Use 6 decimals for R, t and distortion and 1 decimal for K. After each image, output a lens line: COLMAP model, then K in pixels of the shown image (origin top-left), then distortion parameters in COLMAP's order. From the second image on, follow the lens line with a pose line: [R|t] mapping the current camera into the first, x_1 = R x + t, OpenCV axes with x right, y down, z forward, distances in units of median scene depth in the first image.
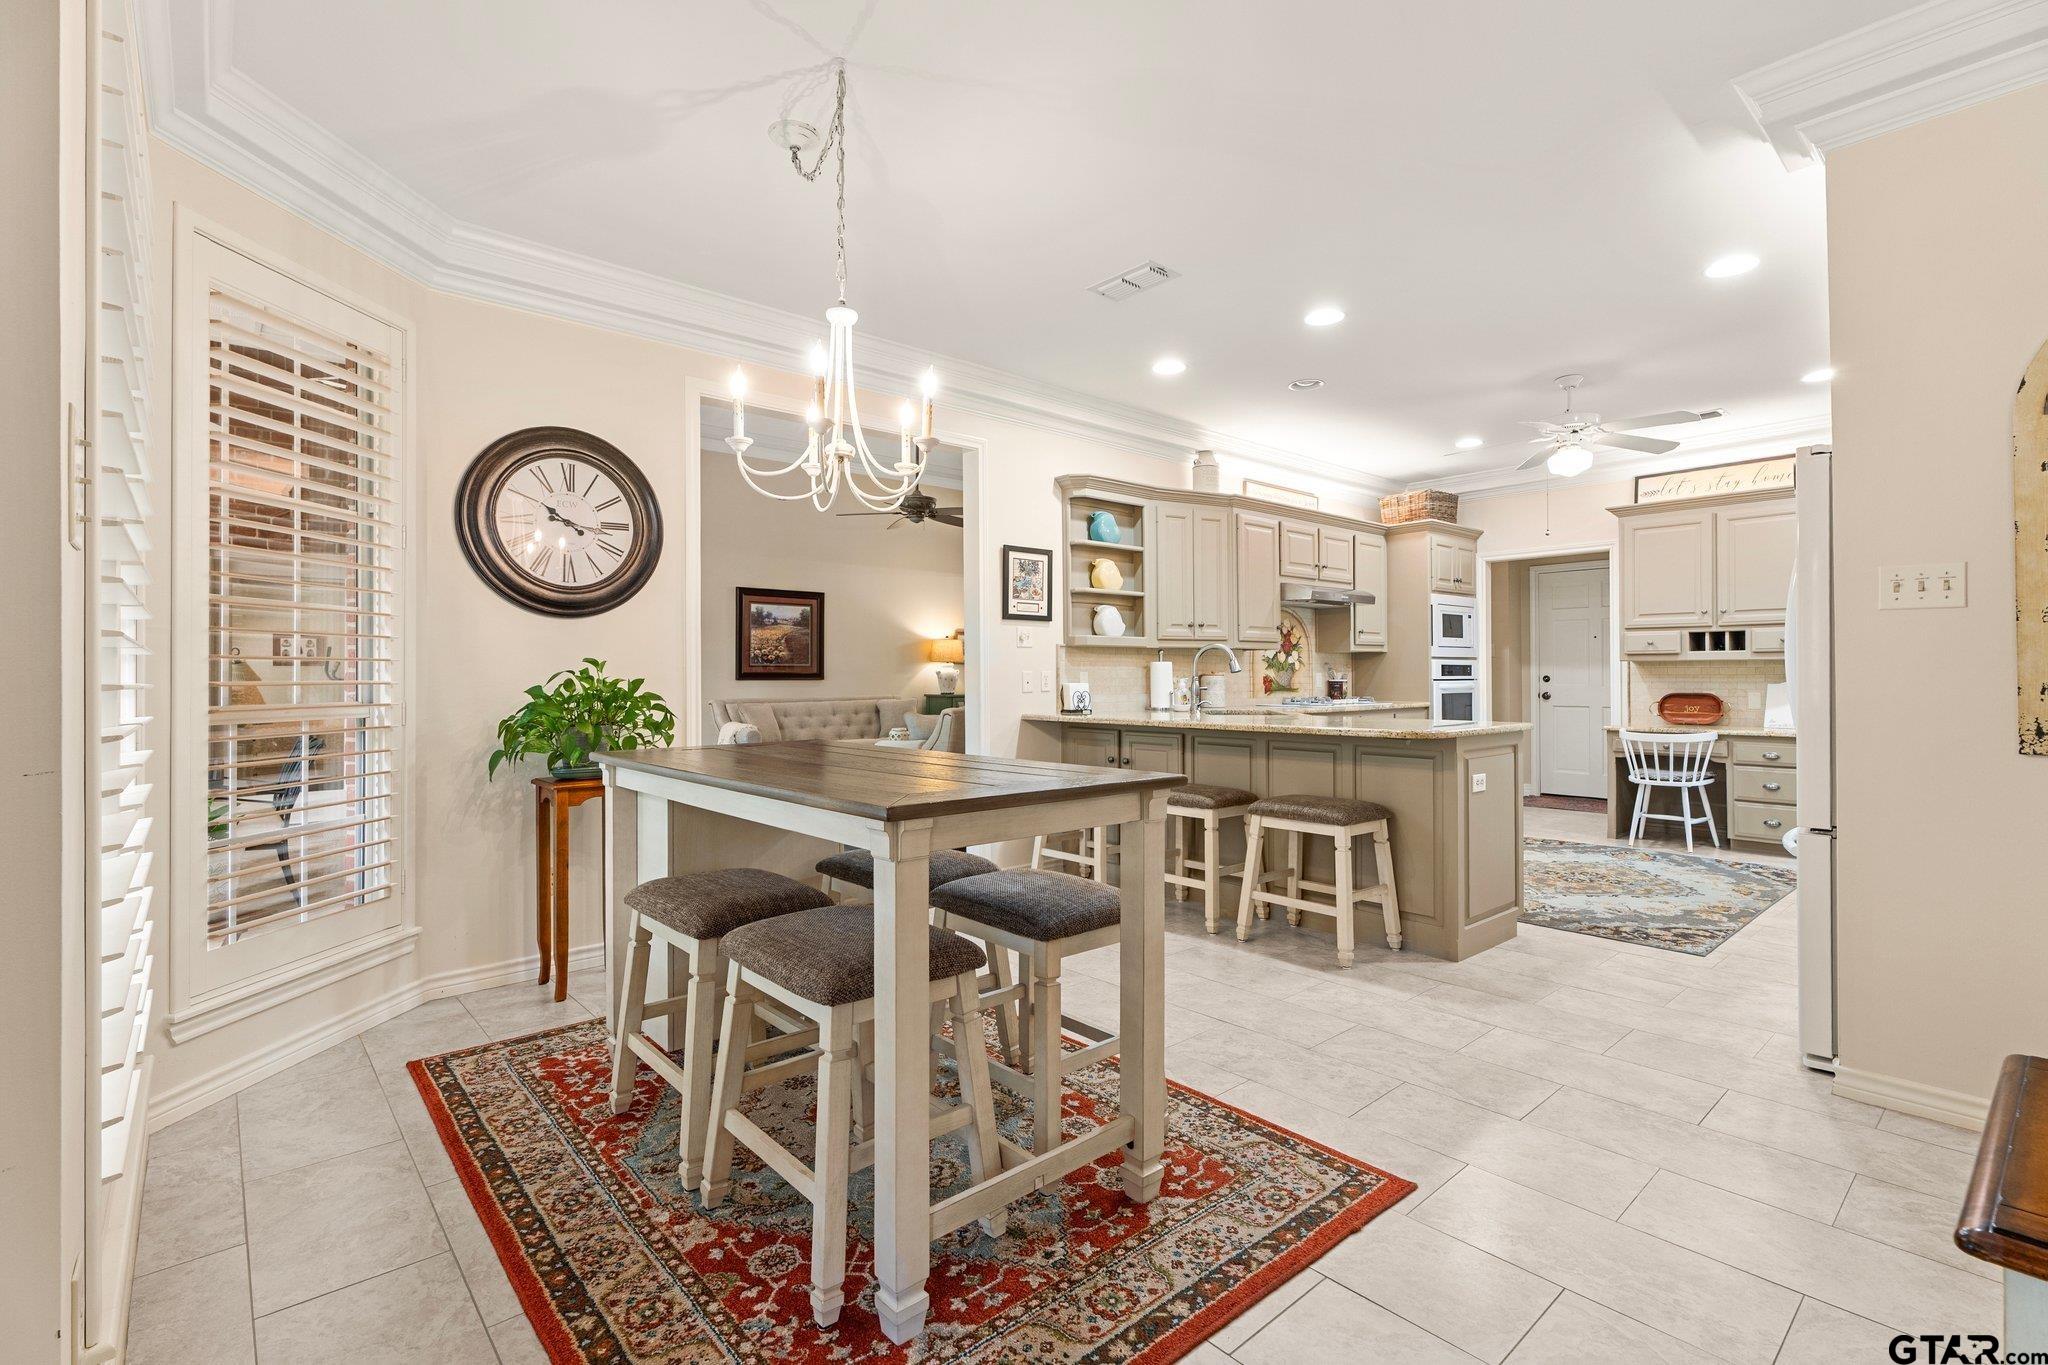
lens RADIAL K [[926.2, 0, 1022.5], [0, 926.2, 662.2], [0, 0, 1]] dist [0.000045, -0.000401]
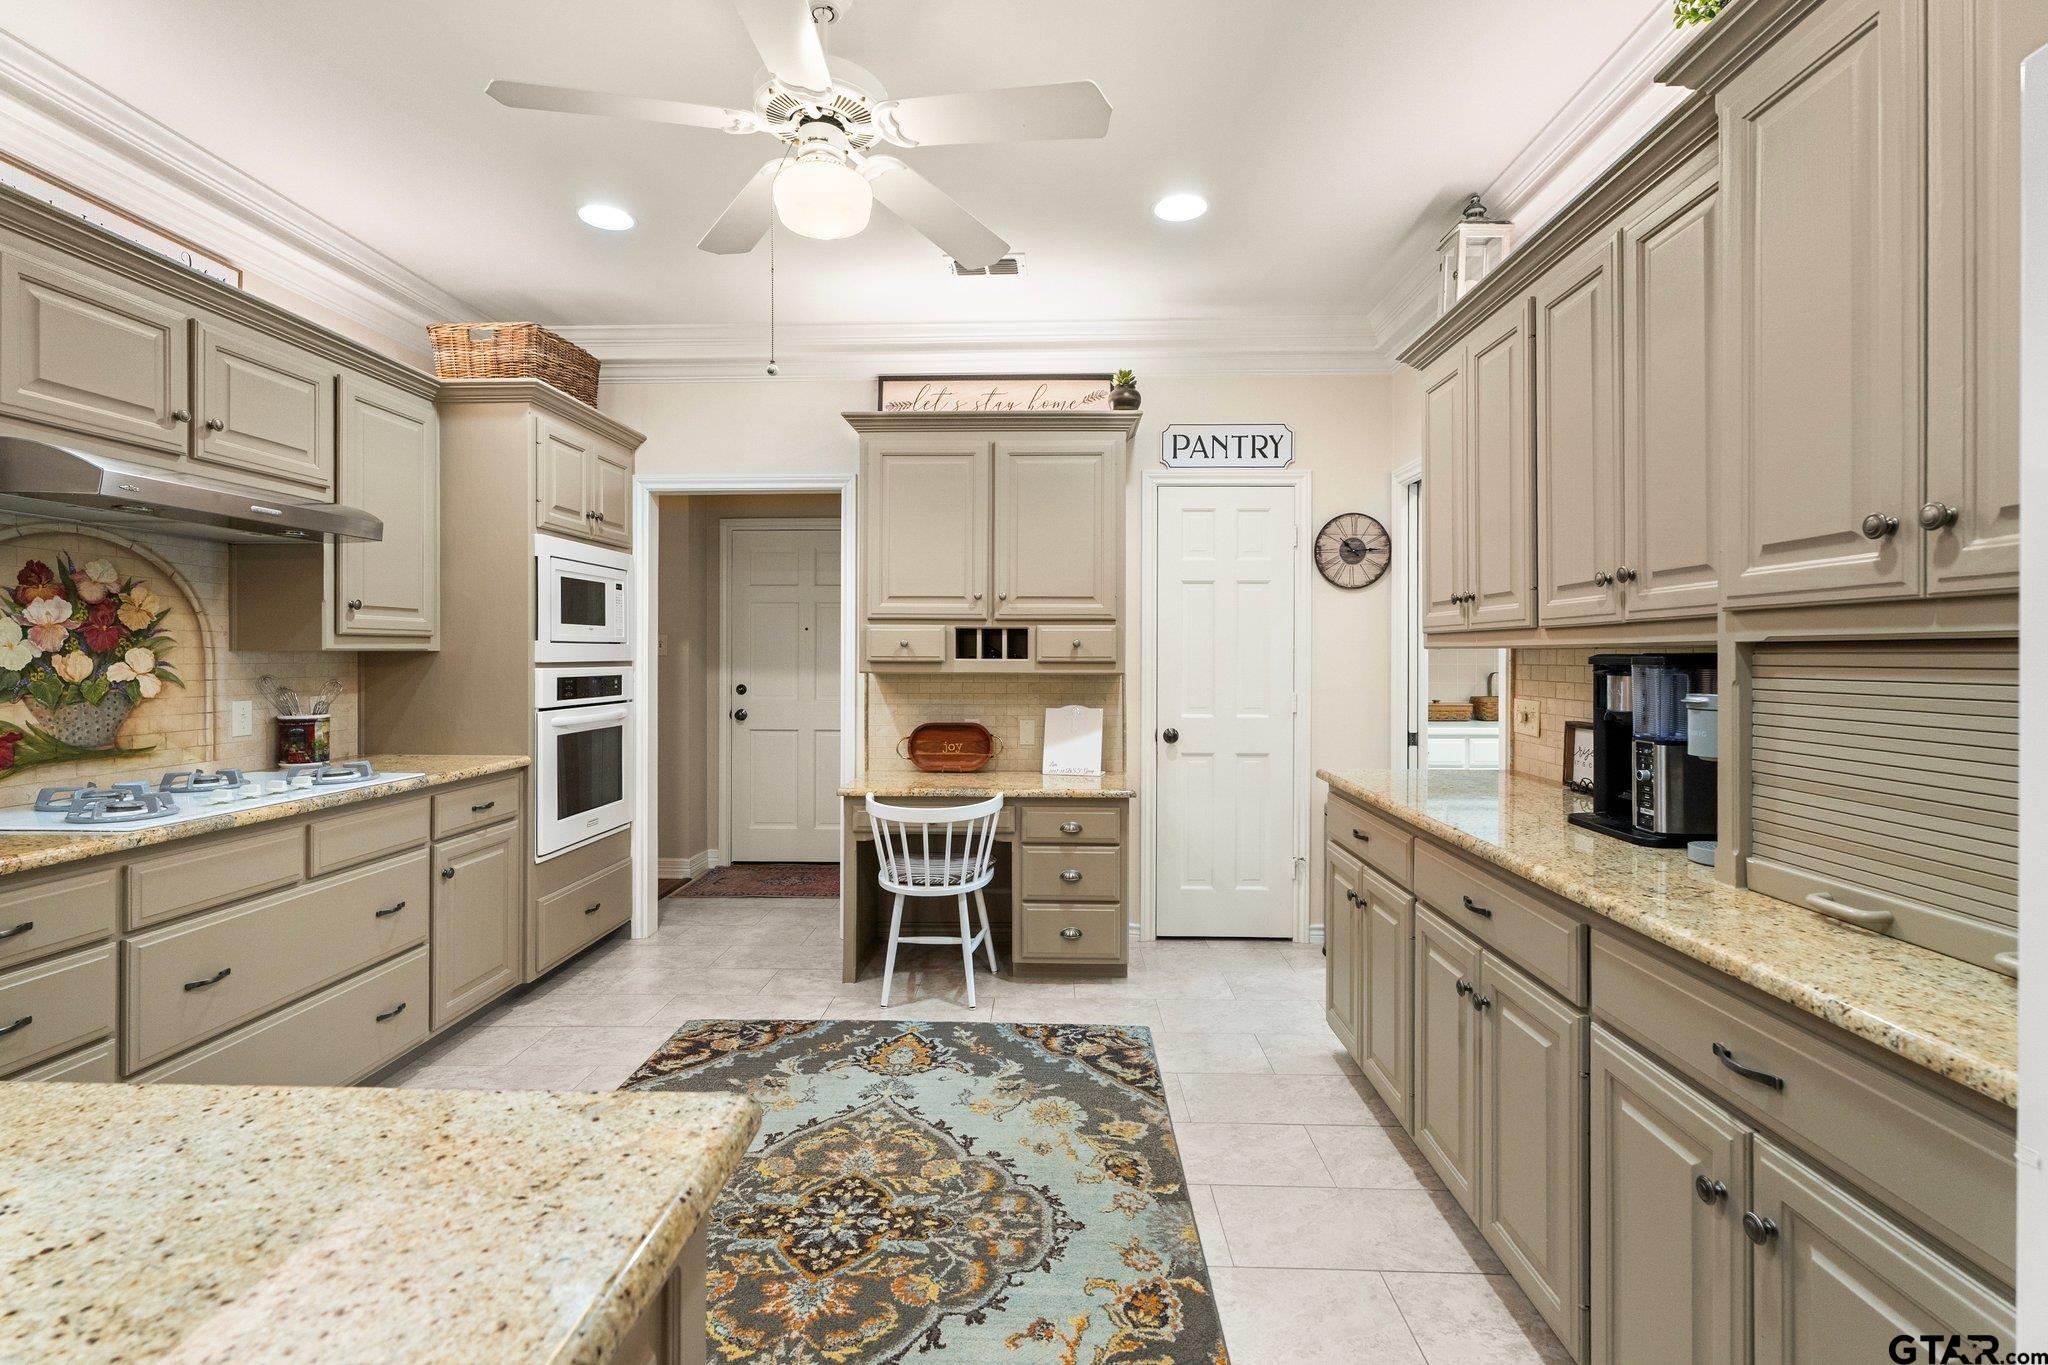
lens RADIAL K [[926.2, 0, 1022.5], [0, 926.2, 662.2], [0, 0, 1]] dist [0.000045, -0.000401]
pose [[0.681355, -0.000113, 0.731953, 0.293323], [-0.014238, 0.999809, 0.013408, -0.018532], [-0.731814, -0.019557, 0.681223, 0.541529]]
